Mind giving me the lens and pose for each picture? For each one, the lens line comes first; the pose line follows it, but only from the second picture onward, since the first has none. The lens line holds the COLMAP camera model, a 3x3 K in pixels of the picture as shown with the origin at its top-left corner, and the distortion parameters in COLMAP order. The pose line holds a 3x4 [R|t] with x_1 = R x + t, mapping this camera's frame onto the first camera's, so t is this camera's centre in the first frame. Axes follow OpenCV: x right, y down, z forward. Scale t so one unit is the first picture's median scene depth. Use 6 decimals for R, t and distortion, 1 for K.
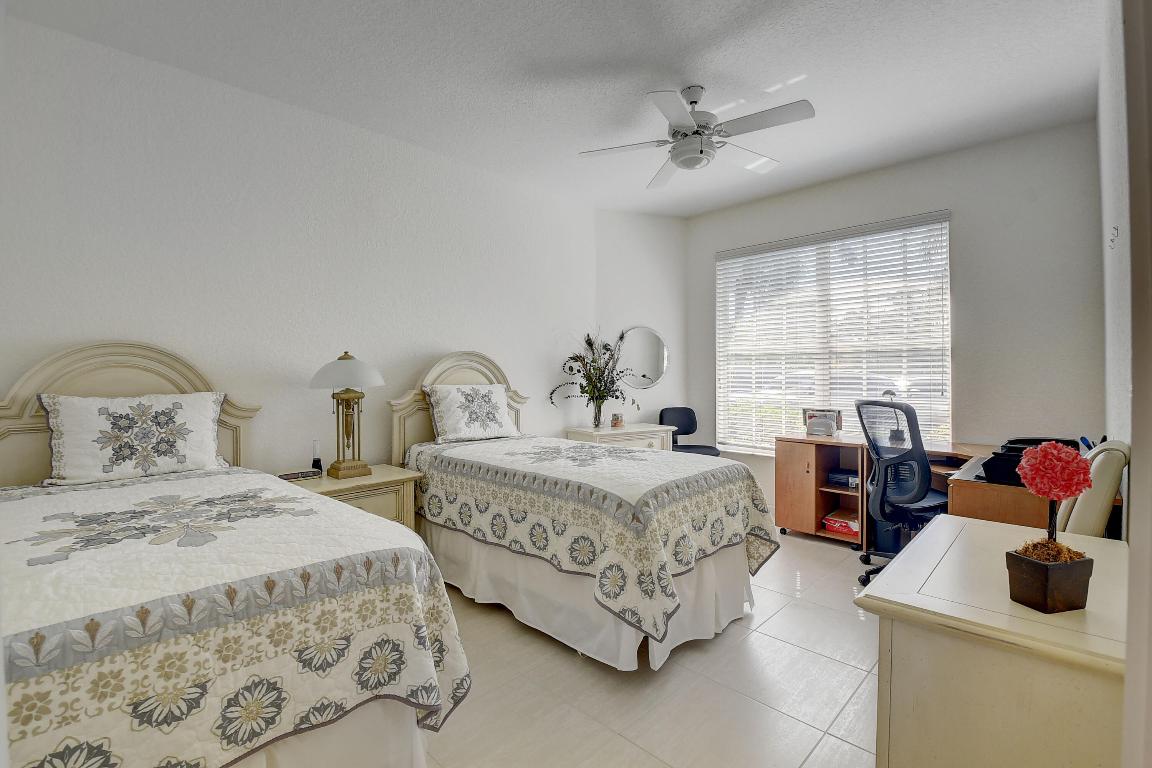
lens RADIAL K [[509.7, 0, 573.0], [0, 509.7, 373.5], [0, 0, 1]] dist [0.012986, -0.026763]
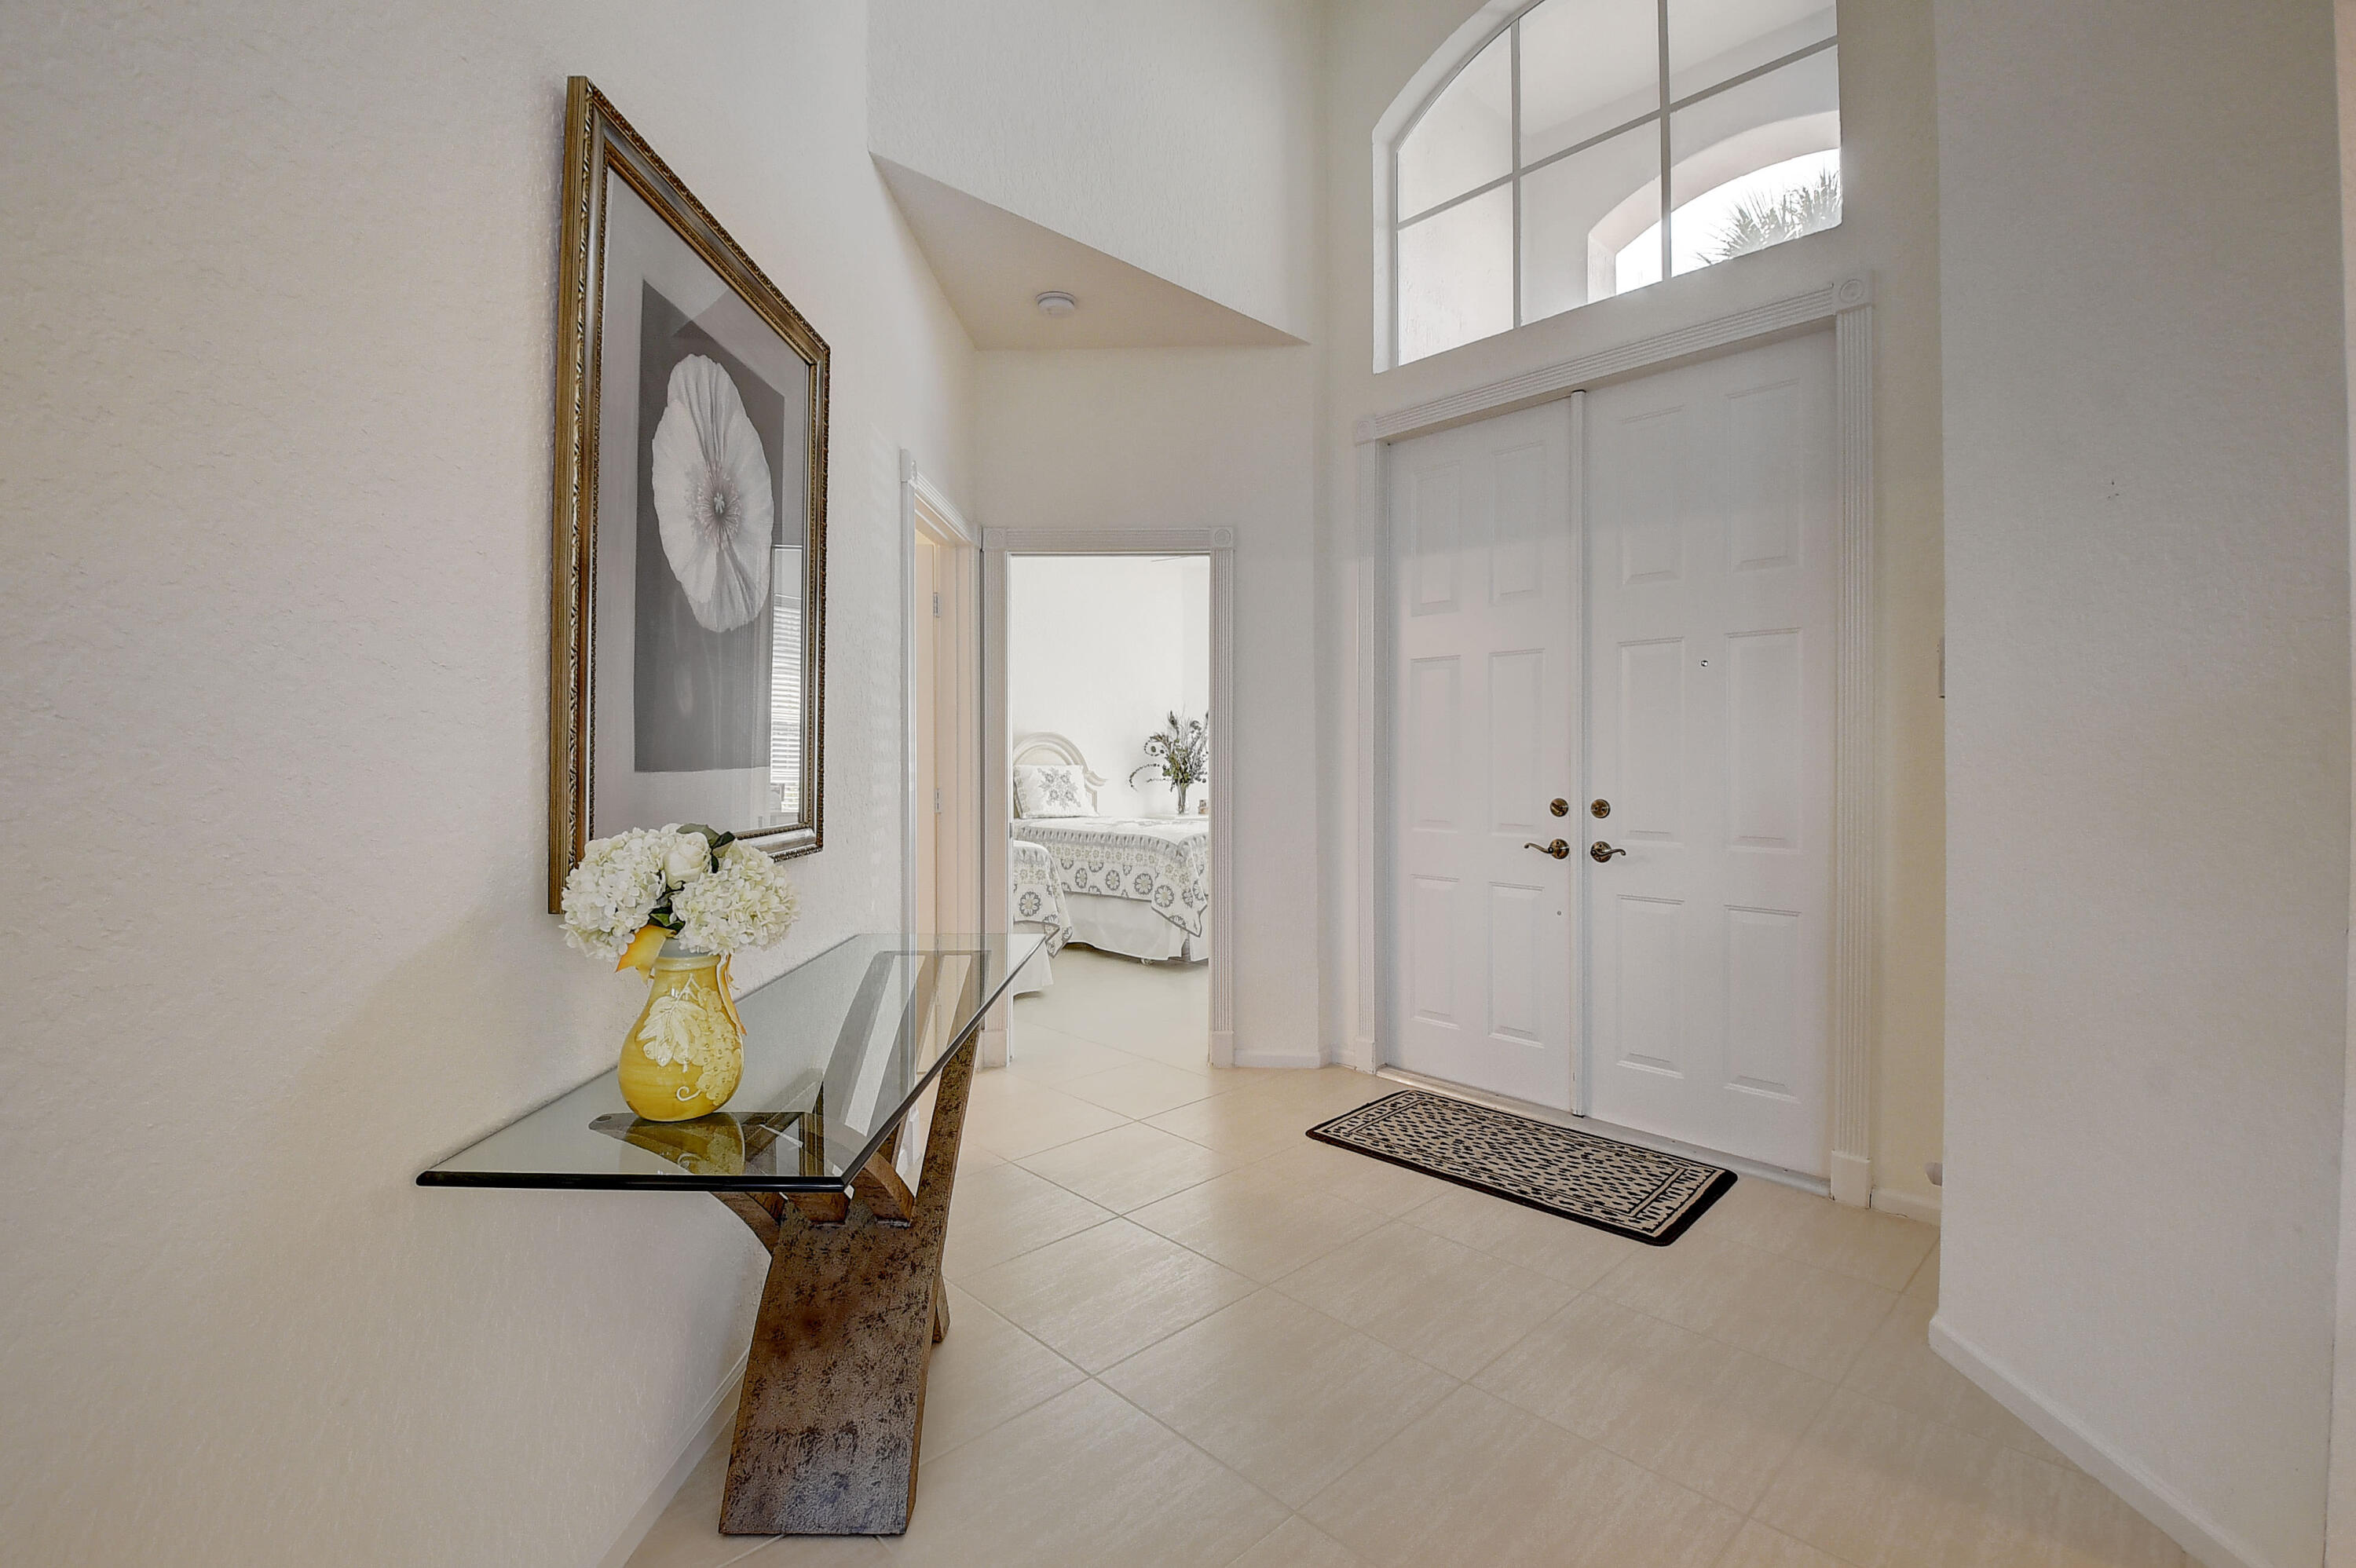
lens RADIAL K [[1042.3, 0, 1171.8], [0, 1042.3, 762.5], [0, 0, 1]] dist [0.012986, -0.026763]
pose [[0.999627, 0.002423, -0.027201, 0.098983], [-0.002146, 0.999946, 0.010200, -0.005547], [0.027224, -0.010137, 0.999578, -1.060456]]
